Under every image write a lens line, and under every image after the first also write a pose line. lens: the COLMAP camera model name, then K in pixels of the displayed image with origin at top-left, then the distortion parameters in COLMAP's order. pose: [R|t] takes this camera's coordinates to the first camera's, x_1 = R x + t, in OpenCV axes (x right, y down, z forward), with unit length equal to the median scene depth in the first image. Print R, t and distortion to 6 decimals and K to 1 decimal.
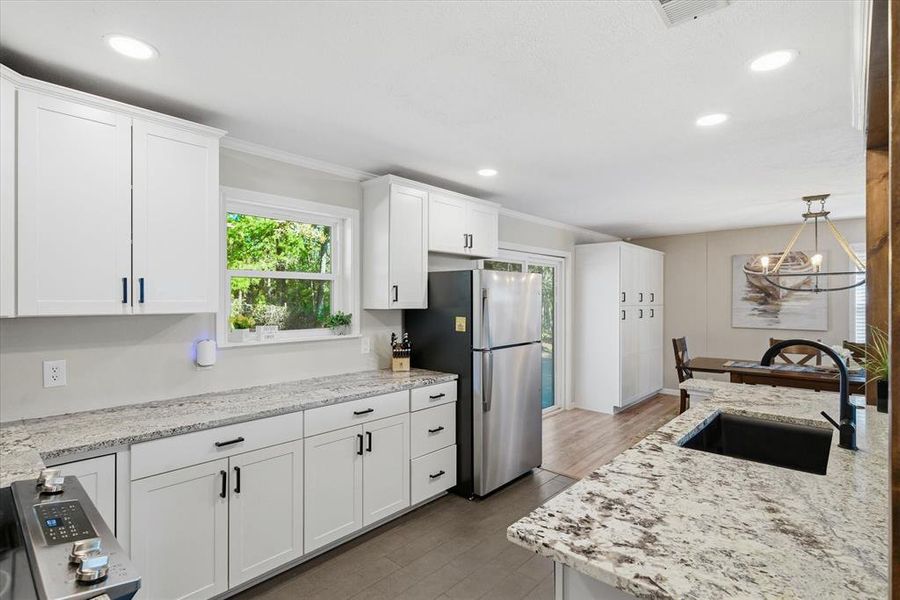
lens RADIAL K [[442.5, 0, 447.1], [0, 442.5, 303.1], [0, 0, 1]] dist [0.003086, -0.000252]
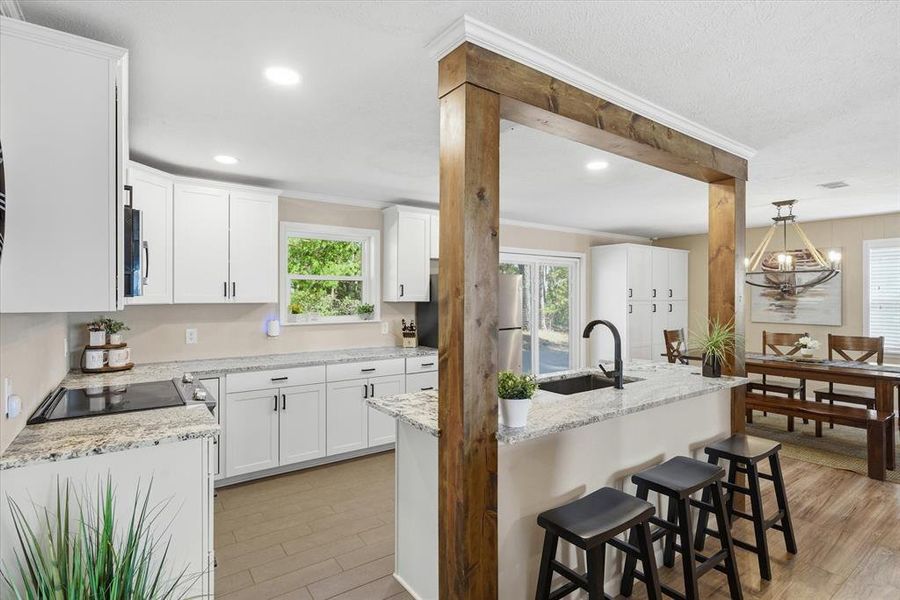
lens RADIAL K [[445.0, 0, 445.0], [0, 445.0, 300.2], [0, 0, 1]] dist [-0.001786, 0.000306]
pose [[0.977535, 0.003266, -0.210746, 0.294836], [-0.002658, 0.999991, 0.003168, 0.004148], [0.210755, -0.002537, 0.977536, -0.320308]]
